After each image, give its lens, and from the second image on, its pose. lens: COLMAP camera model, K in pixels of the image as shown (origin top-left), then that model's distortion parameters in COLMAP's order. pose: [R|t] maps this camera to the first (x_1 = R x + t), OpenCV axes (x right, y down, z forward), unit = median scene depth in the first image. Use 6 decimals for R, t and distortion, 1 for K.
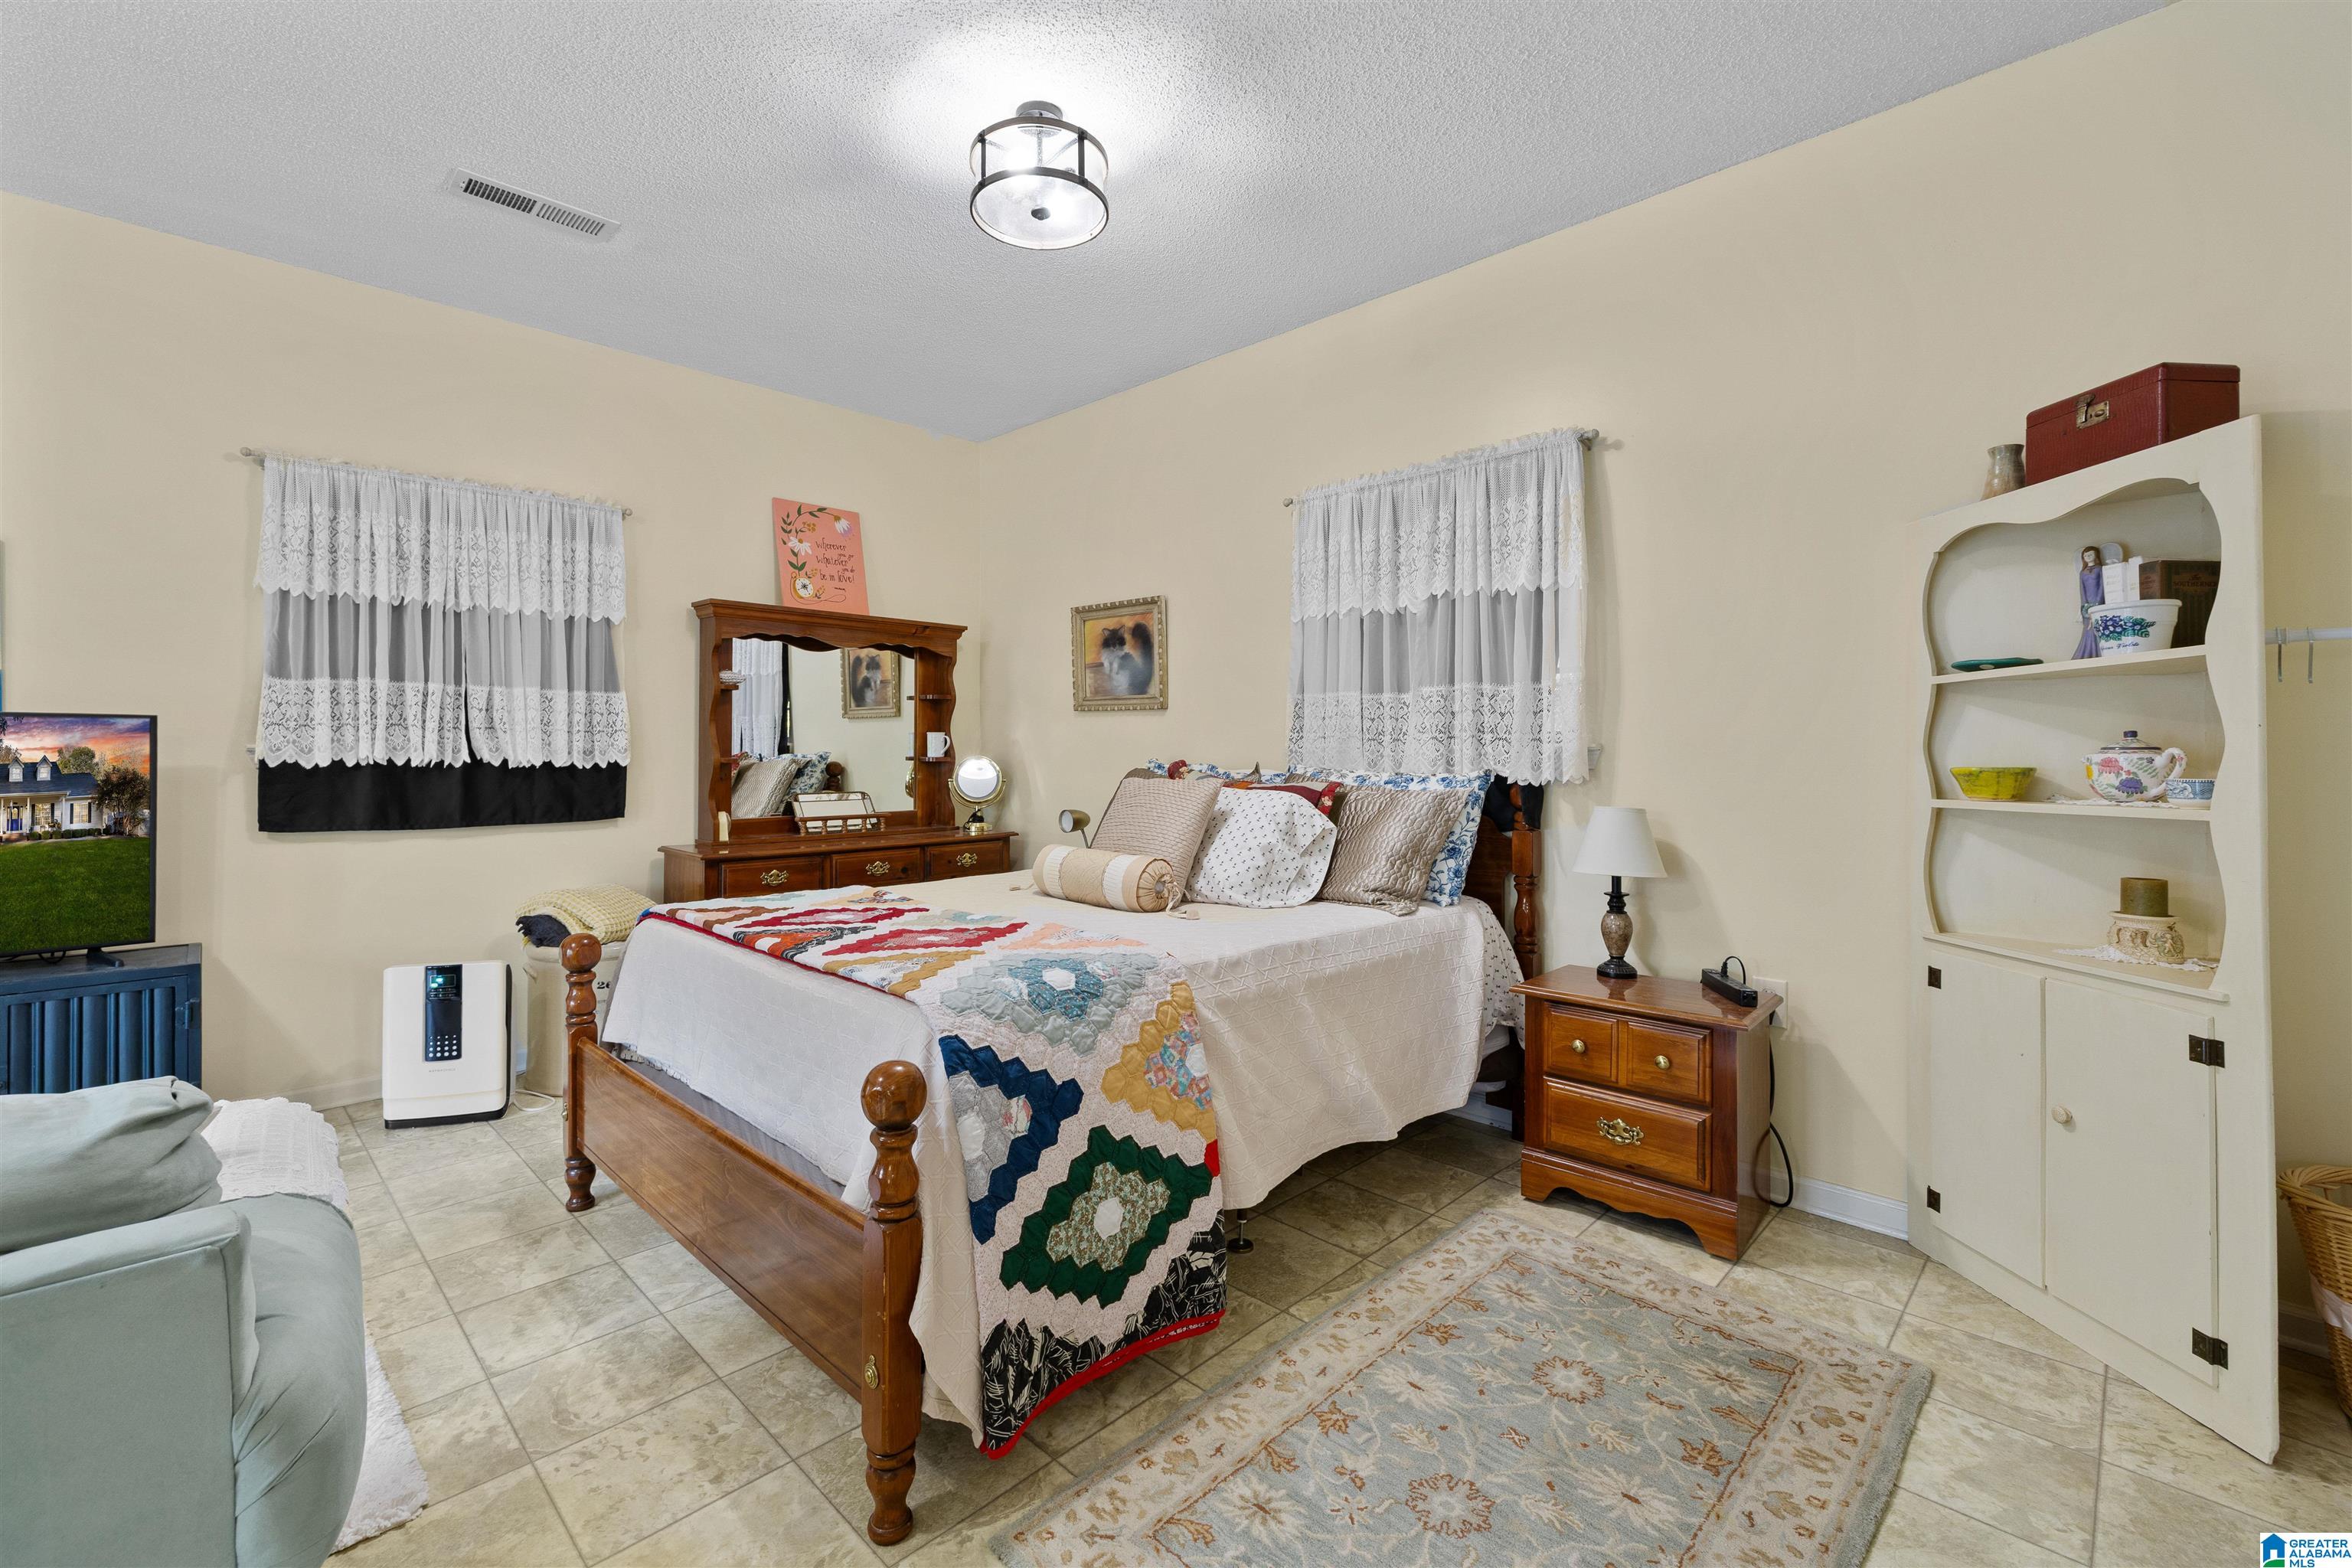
lens RADIAL K [[997.2, 0, 1175.3], [0, 997.2, 743.3], [0, 0, 1]] dist [0.000193, -0.000381]
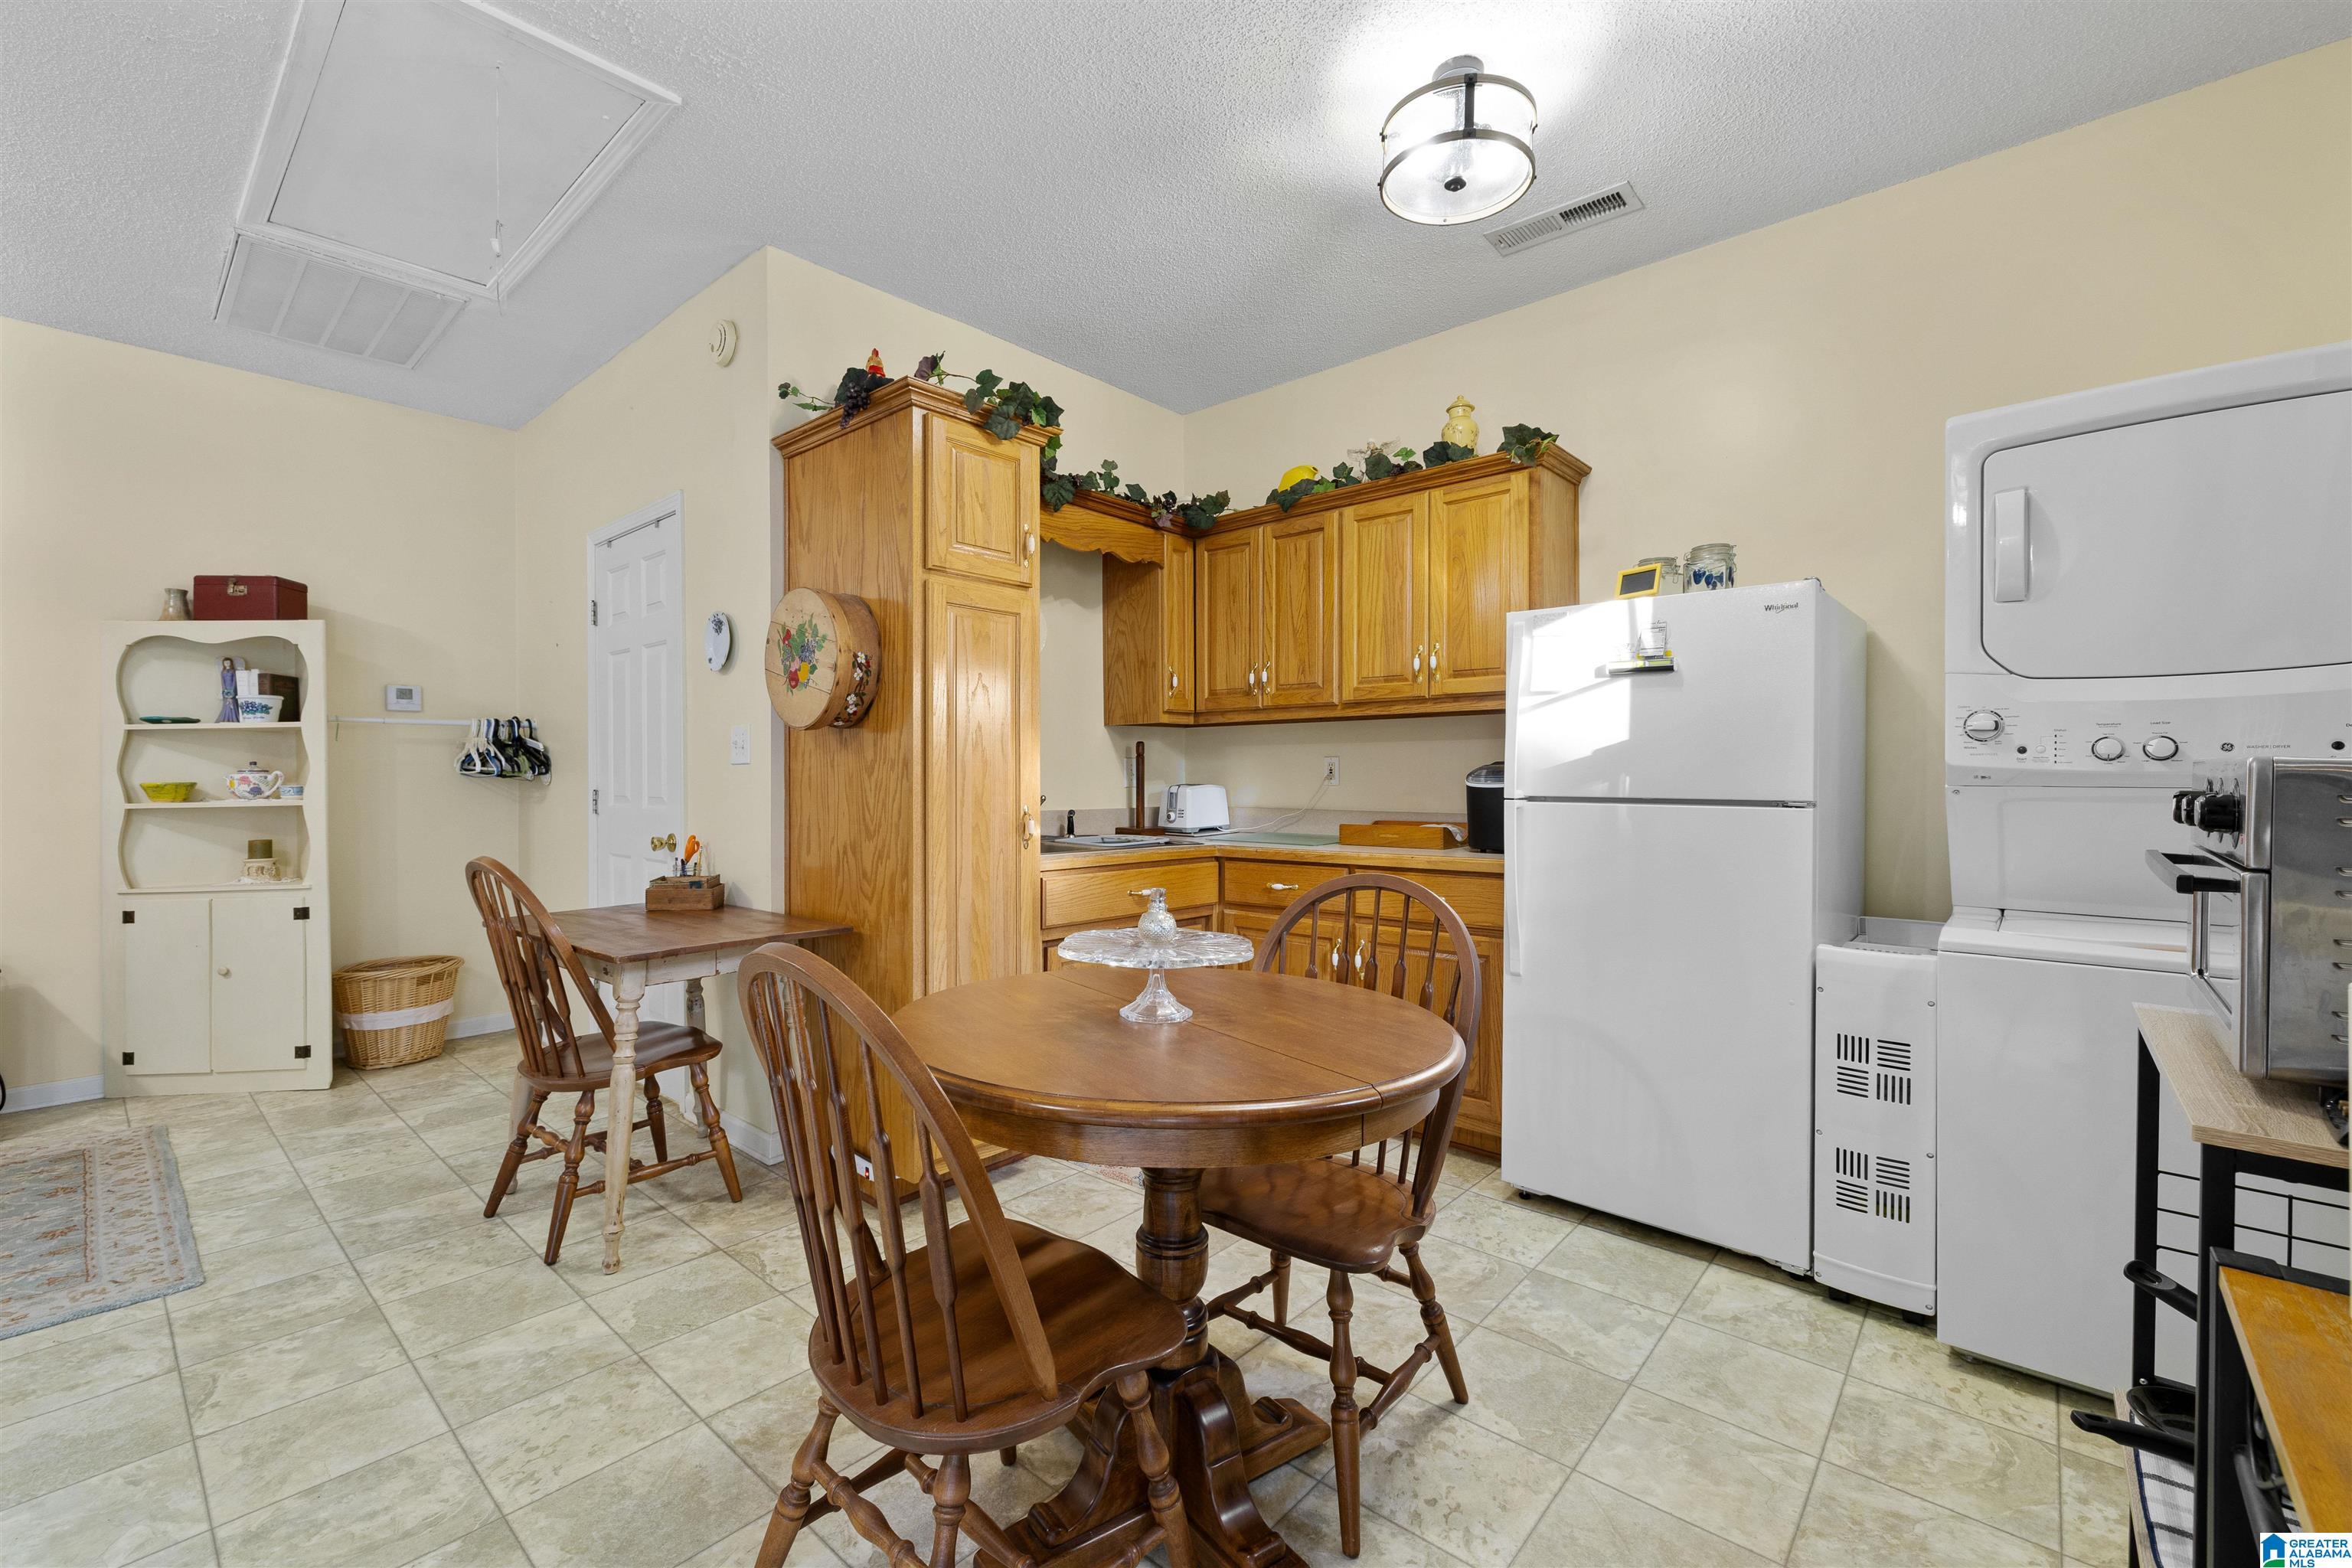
lens RADIAL K [[997.2, 0, 1173.8], [0, 997.2, 778.6], [0, 0, 1]] dist [0.000193, -0.000381]
pose [[-0.049656, -0.004307, 0.998757, -1.026918], [-0.004684, 0.999981, 0.004079, 0.003171], [-0.998755, -0.004475, -0.049675, -0.653506]]
